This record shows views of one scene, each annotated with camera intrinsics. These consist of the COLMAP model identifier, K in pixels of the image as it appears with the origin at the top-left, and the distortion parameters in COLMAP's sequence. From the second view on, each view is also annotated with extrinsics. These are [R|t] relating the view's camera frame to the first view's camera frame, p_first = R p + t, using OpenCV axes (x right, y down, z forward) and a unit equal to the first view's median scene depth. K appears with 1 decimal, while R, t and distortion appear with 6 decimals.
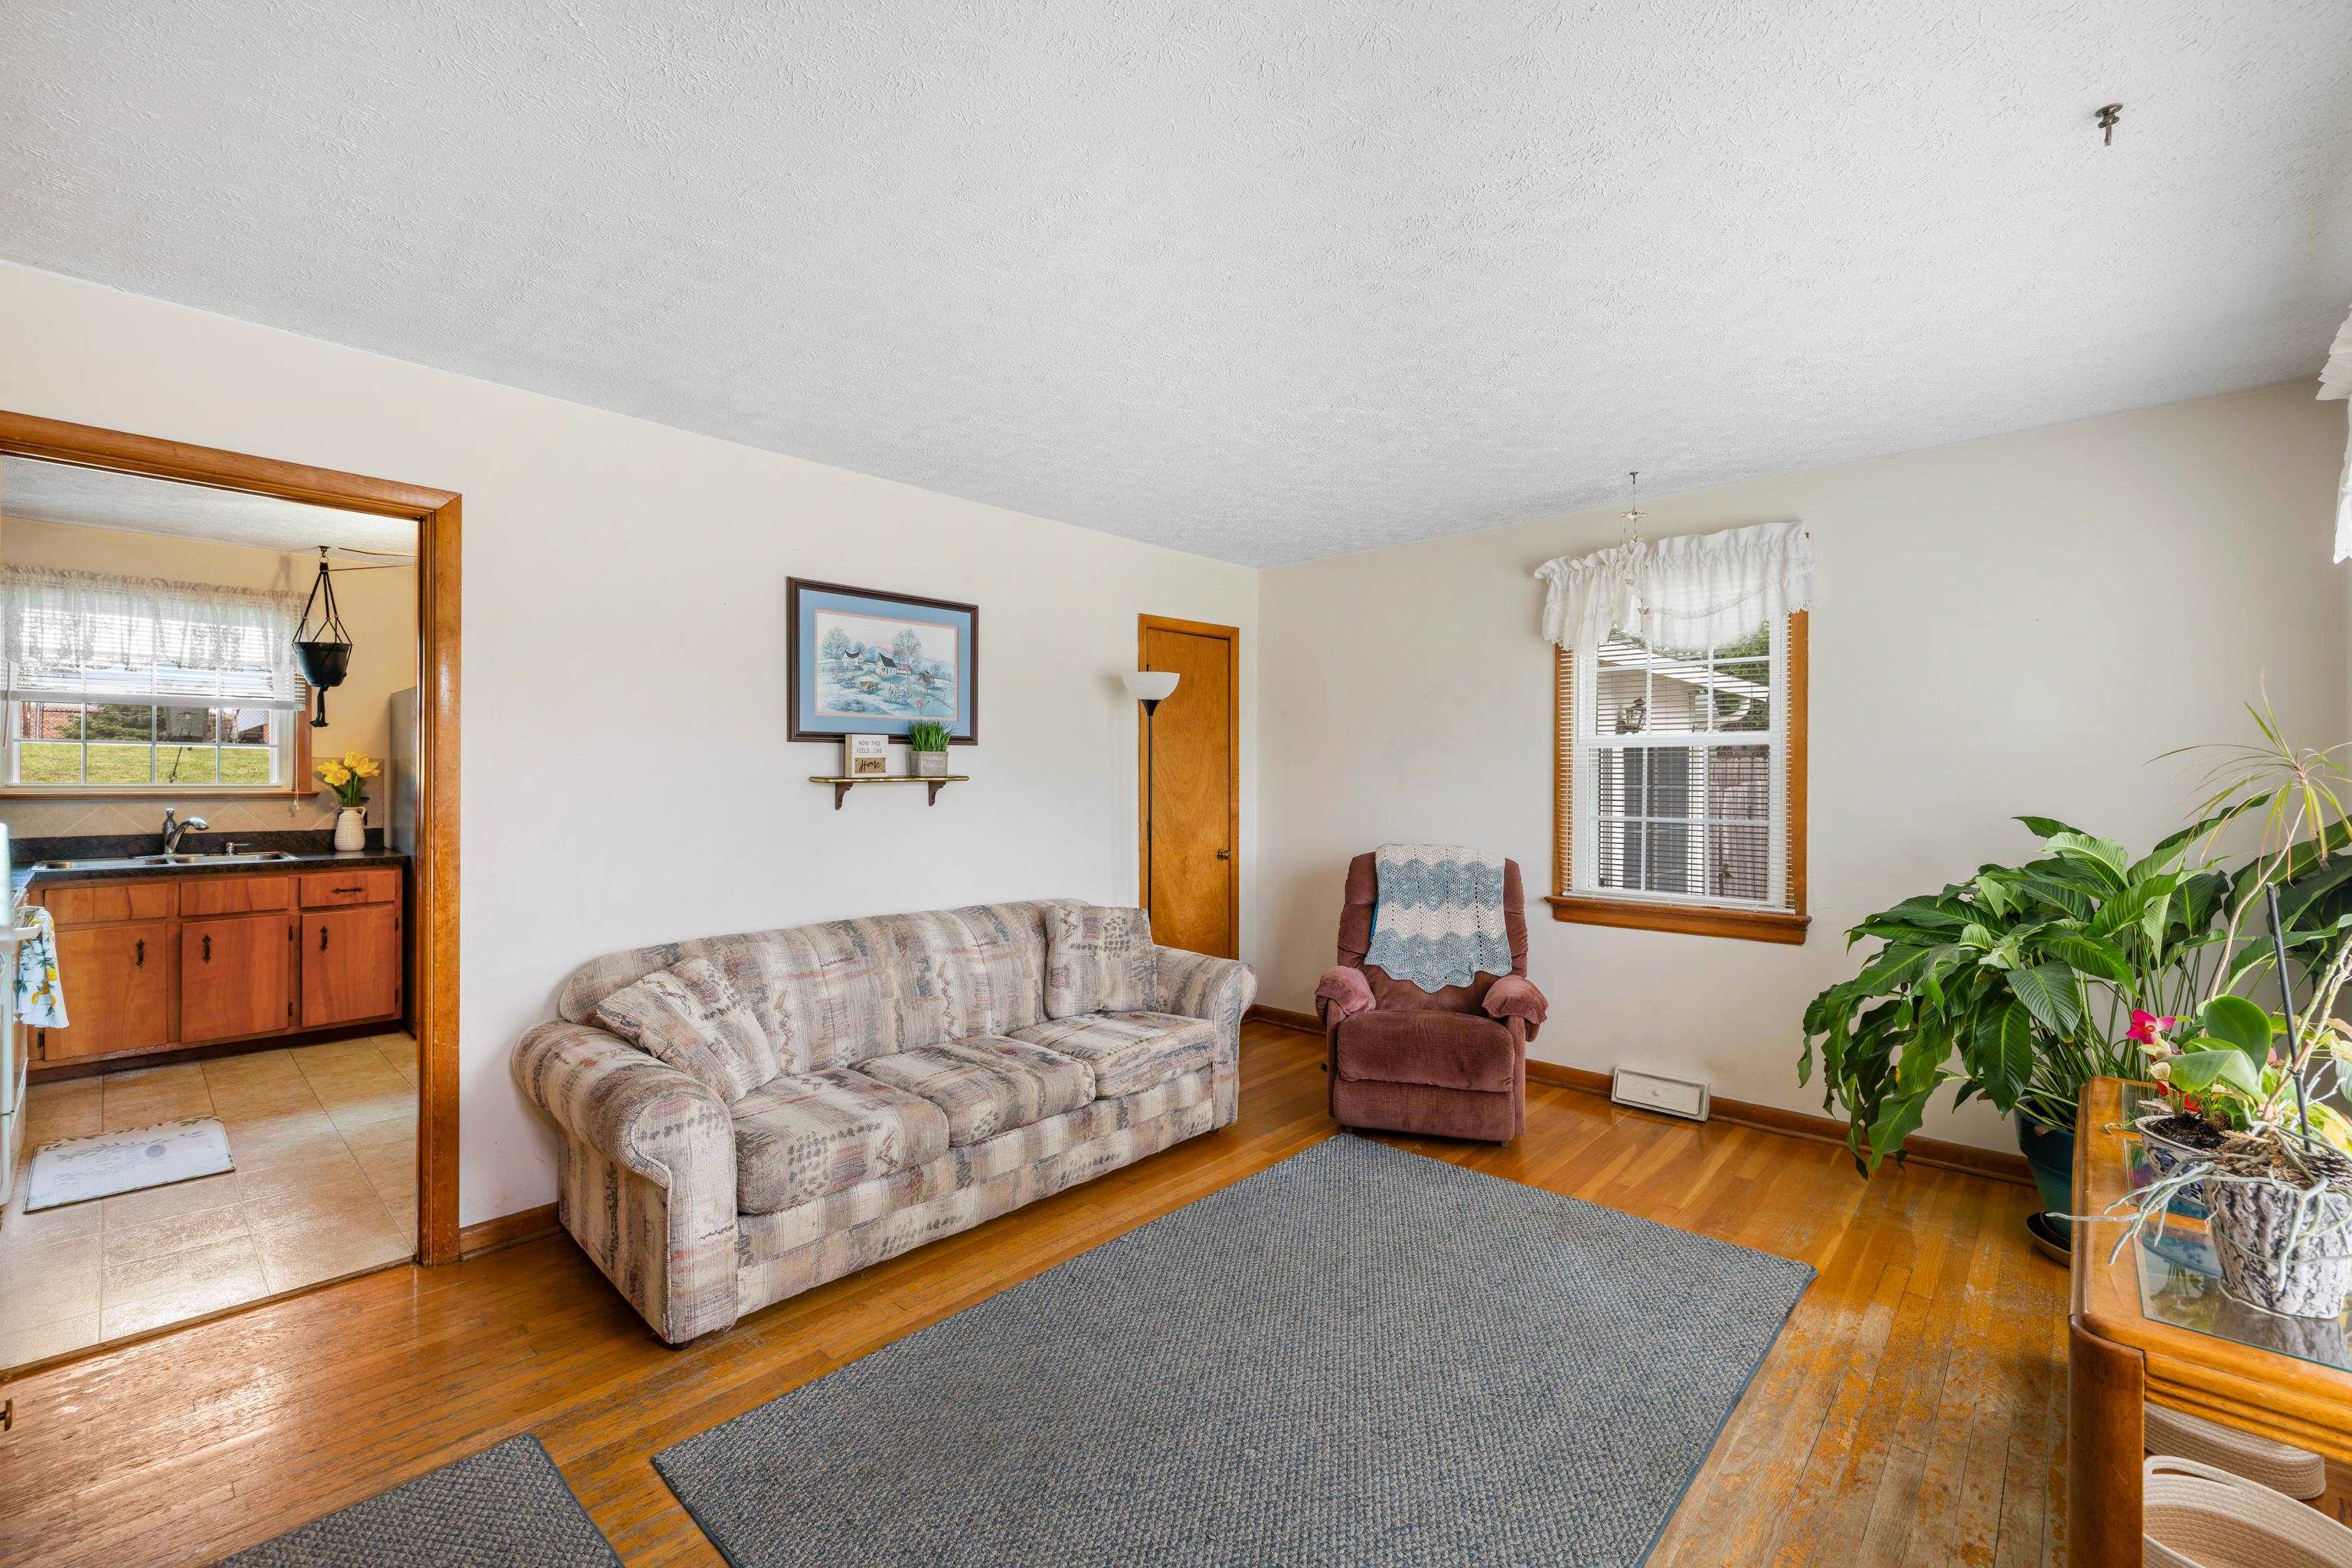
lens RADIAL K [[984.3, 0, 1182.7], [0, 984.3, 773.9], [0, 0, 1]] dist [-0.000153, -0.000313]
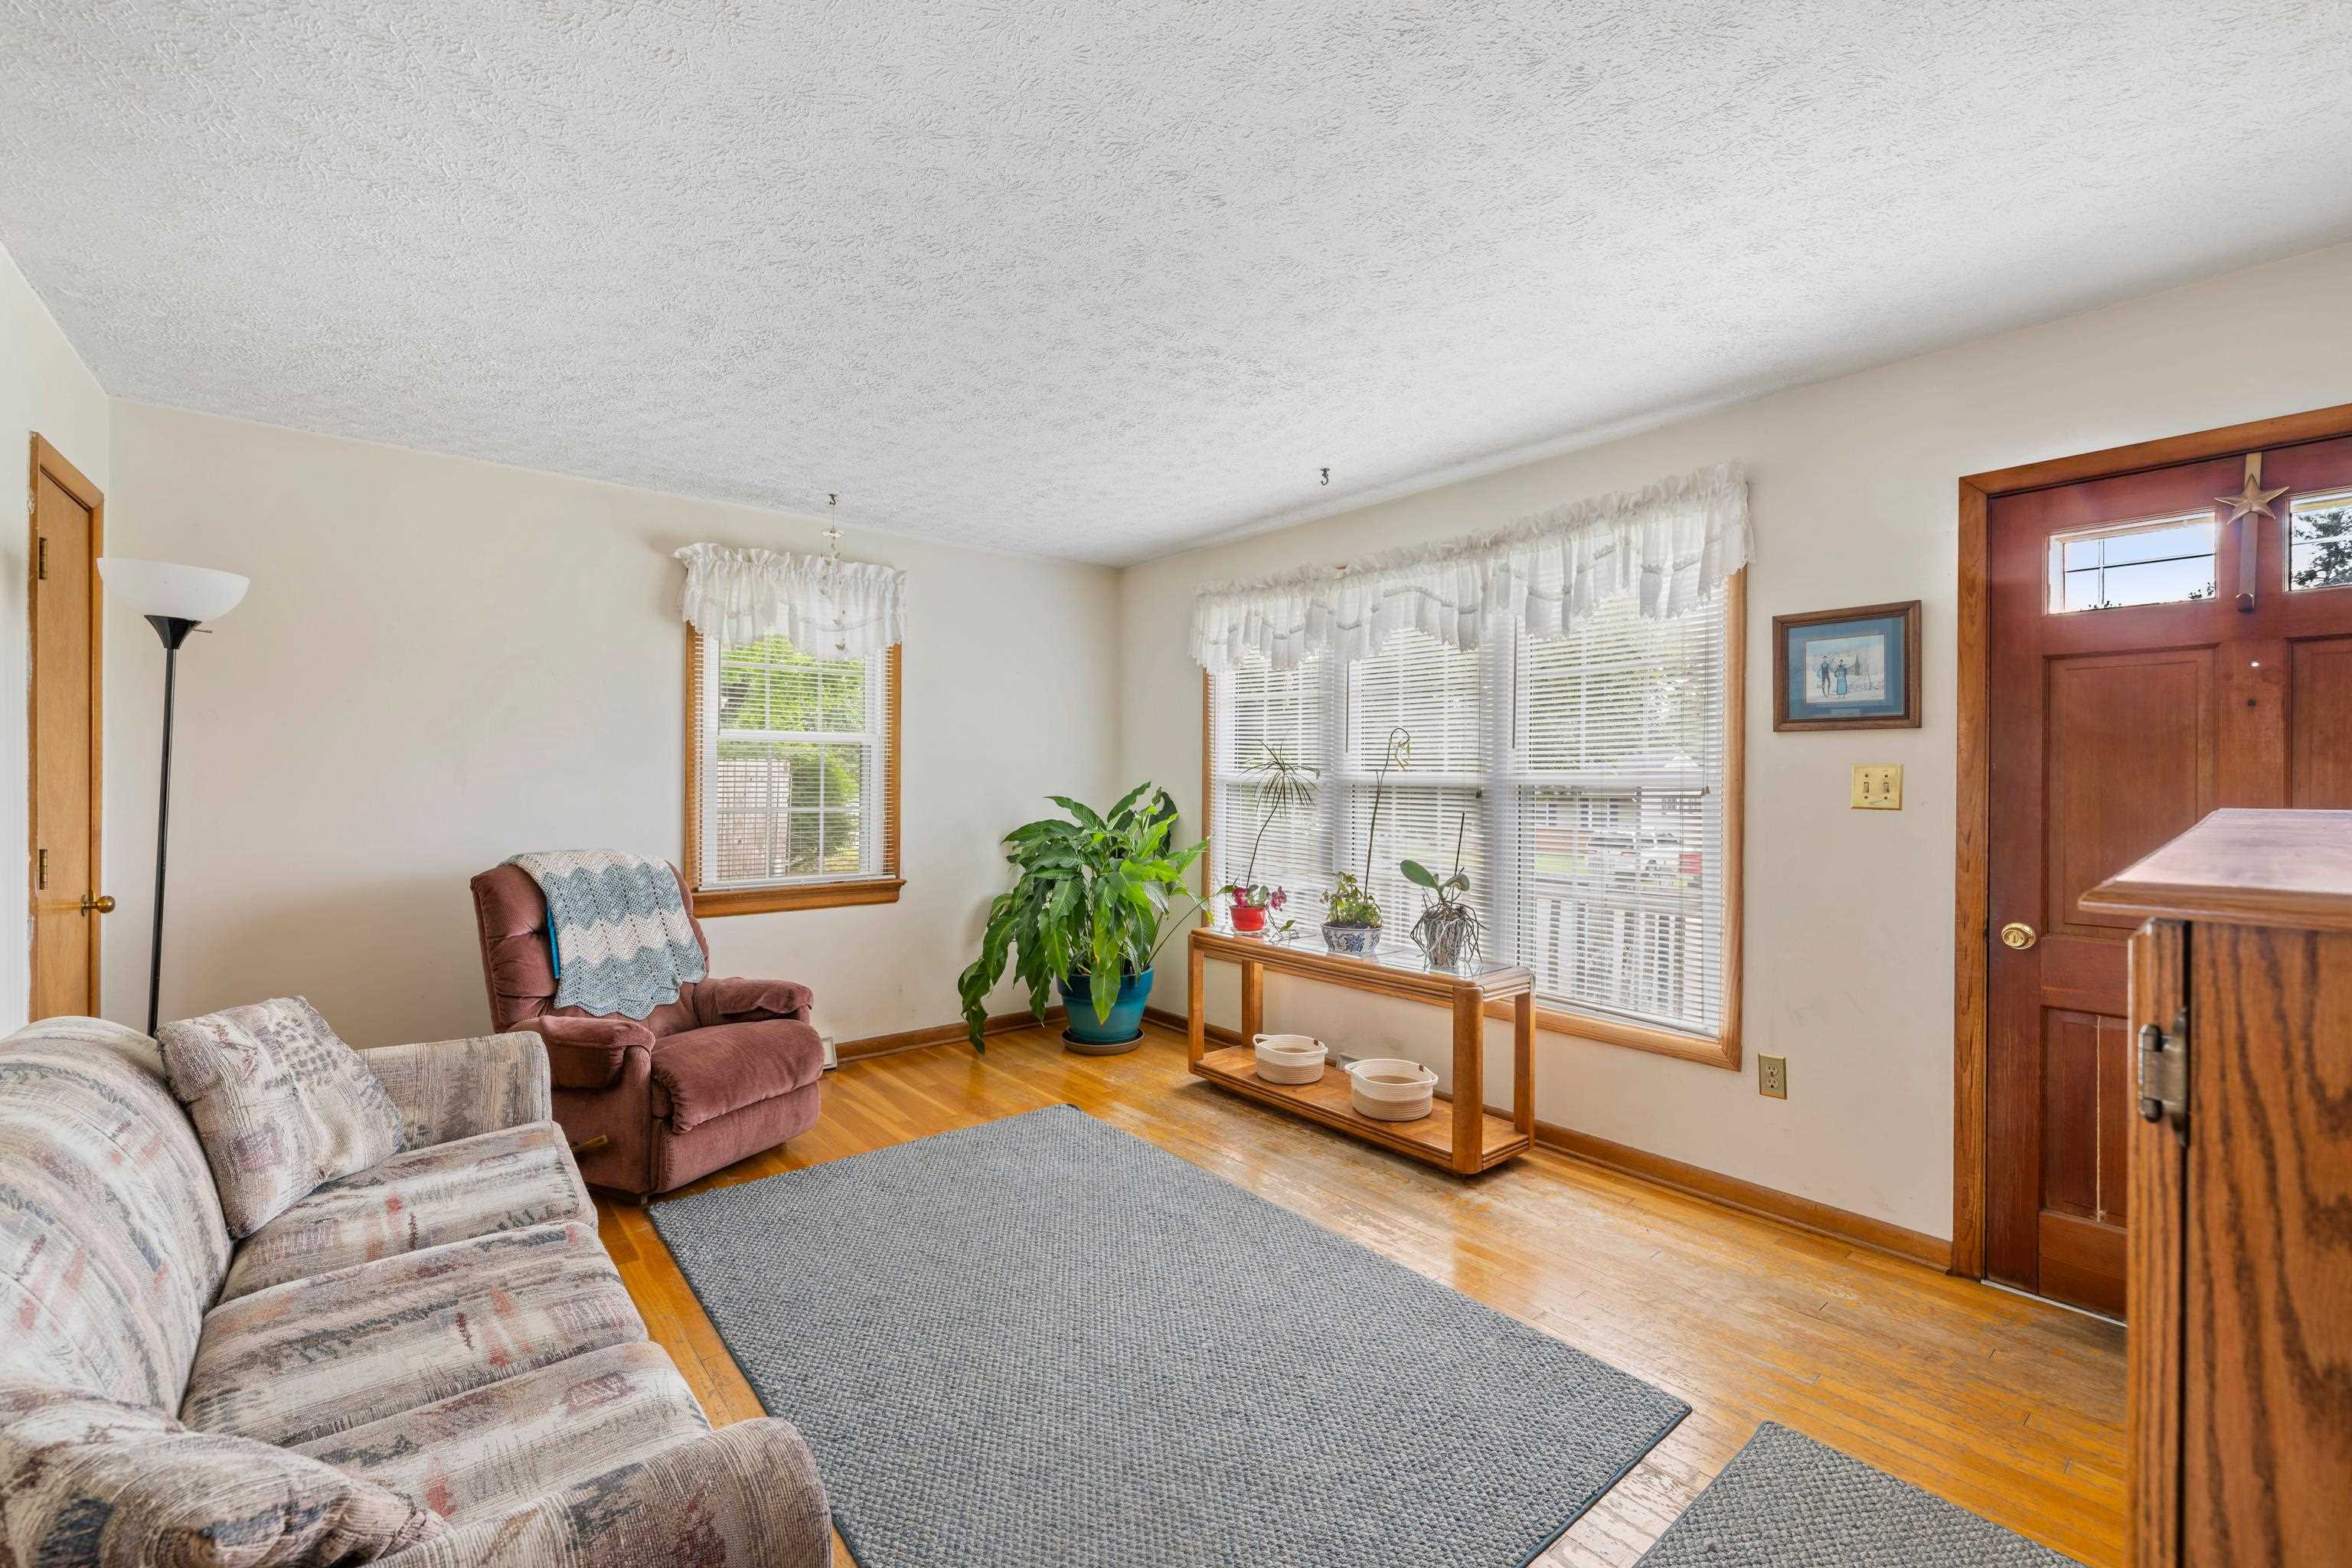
lens RADIAL K [[984.3, 0, 1172.6], [0, 984.3, 768.9], [0, 0, 1]] dist [-0.000153, -0.000313]
pose [[0.137863, 0.006944, 0.990427, -0.668188], [-0.009432, 0.999939, -0.005698, 0.005653], [-0.990406, -0.008557, 0.137920, 0.533047]]
